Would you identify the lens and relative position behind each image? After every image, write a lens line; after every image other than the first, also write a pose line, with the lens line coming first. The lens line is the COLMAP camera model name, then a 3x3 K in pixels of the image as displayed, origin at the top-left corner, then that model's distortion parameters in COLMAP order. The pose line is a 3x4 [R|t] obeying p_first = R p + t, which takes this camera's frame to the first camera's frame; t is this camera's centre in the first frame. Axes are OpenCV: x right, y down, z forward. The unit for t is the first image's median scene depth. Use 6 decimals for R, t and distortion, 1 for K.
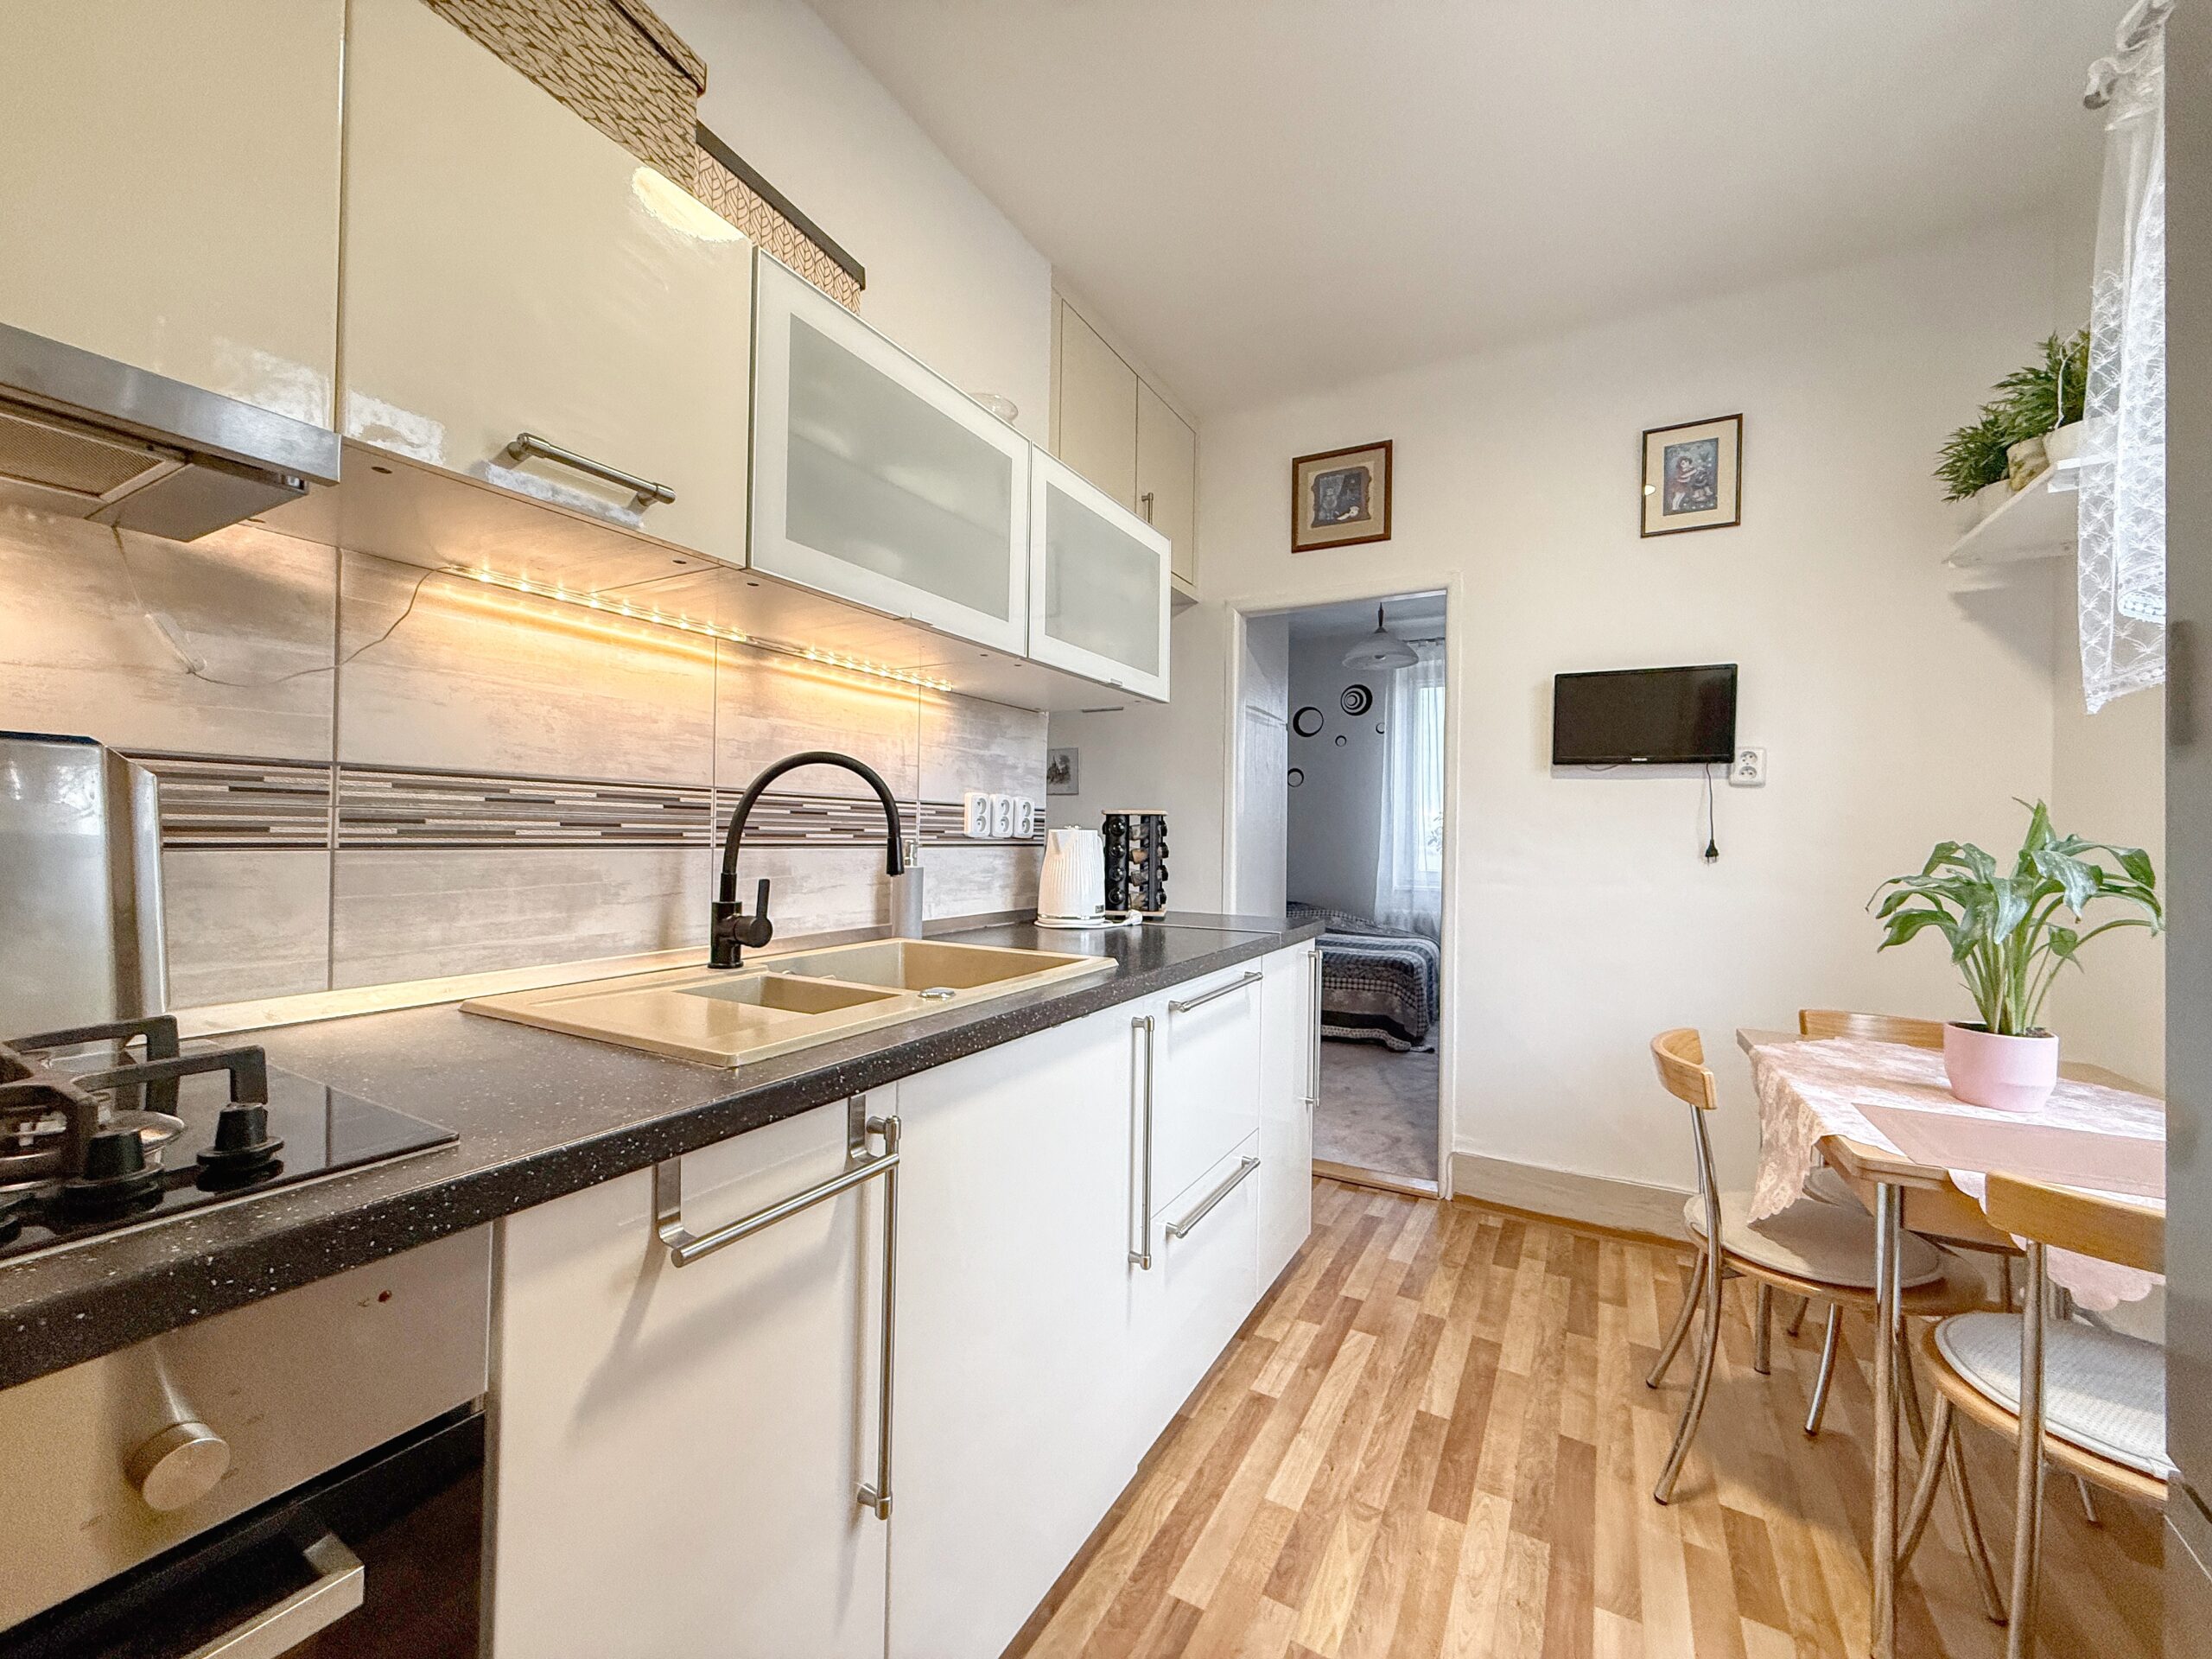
lens RADIAL K [[880.2, 0, 1106.0], [0, 880.2, 829.5], [0, 0, 1]] dist [0.009191, 0.000096]
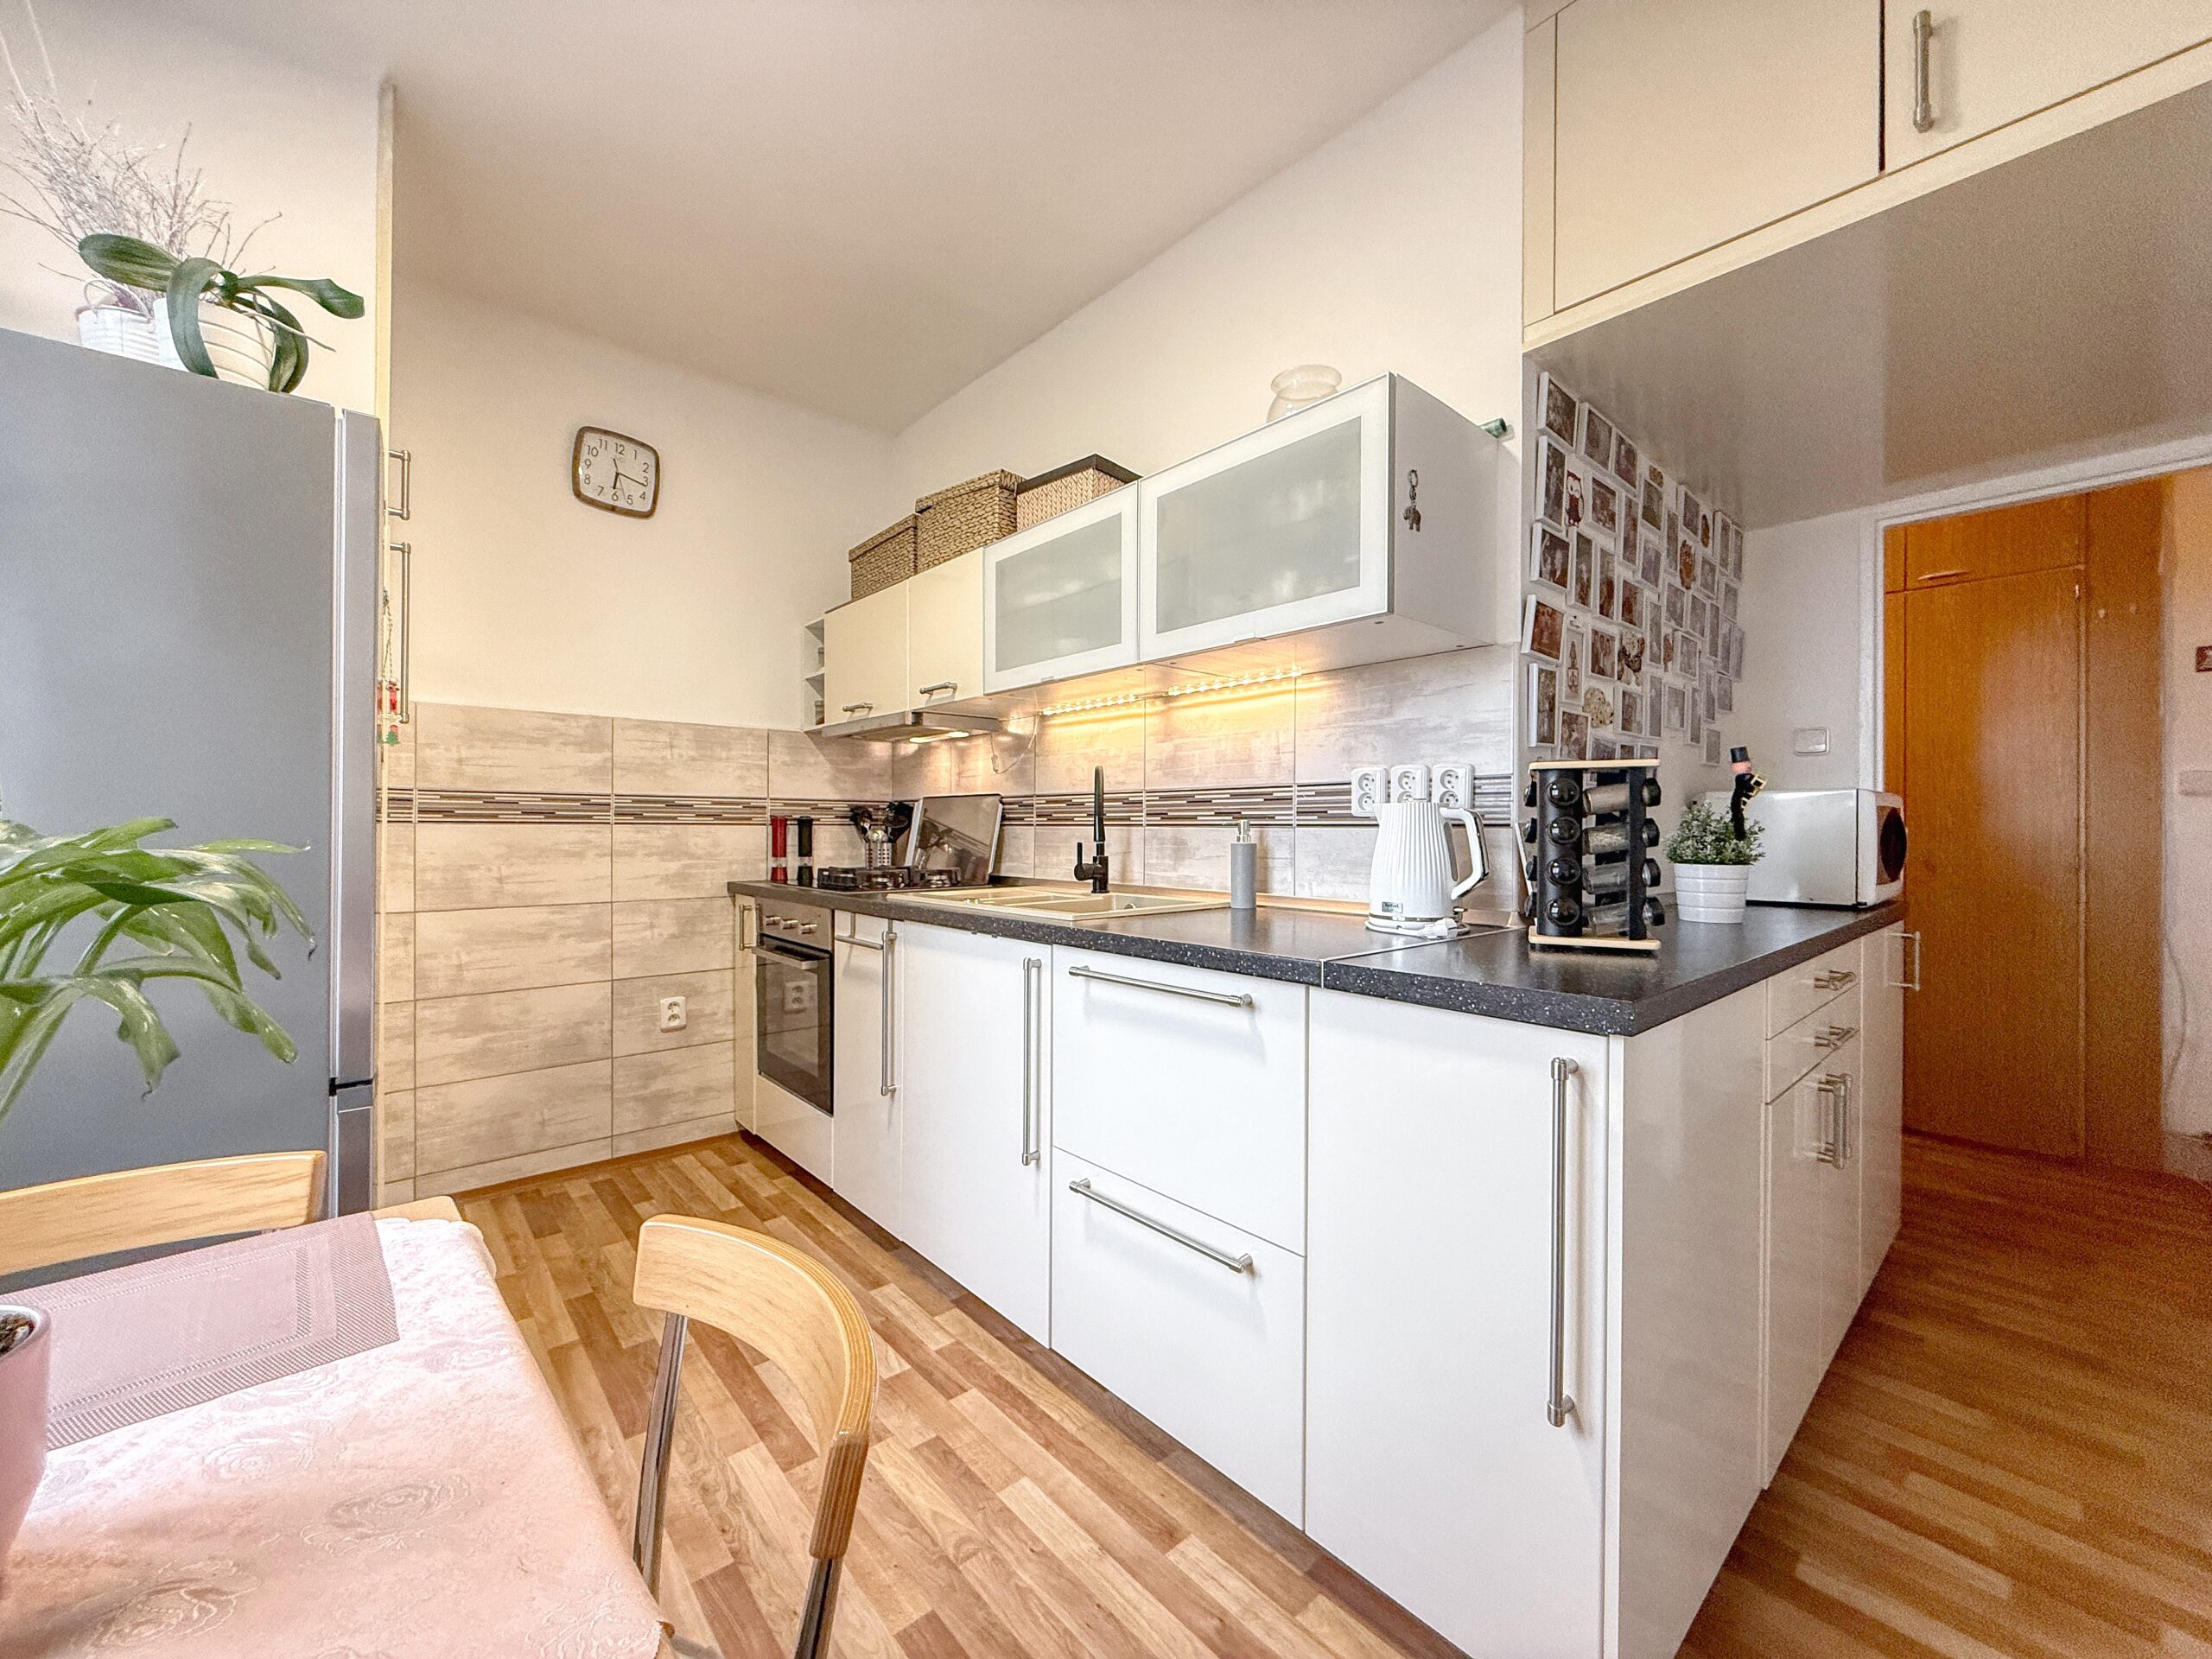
lens RADIAL K [[880.2, 0, 1106.0], [0, 880.2, 829.5], [0, 0, 1]] dist [0.009191, 0.000096]
pose [[-0.332423, -0.012054, -0.943053, 1.006528], [0.001072, 0.999913, -0.013158, 0.042354], [0.943130, -0.005385, -0.332381, 1.308457]]
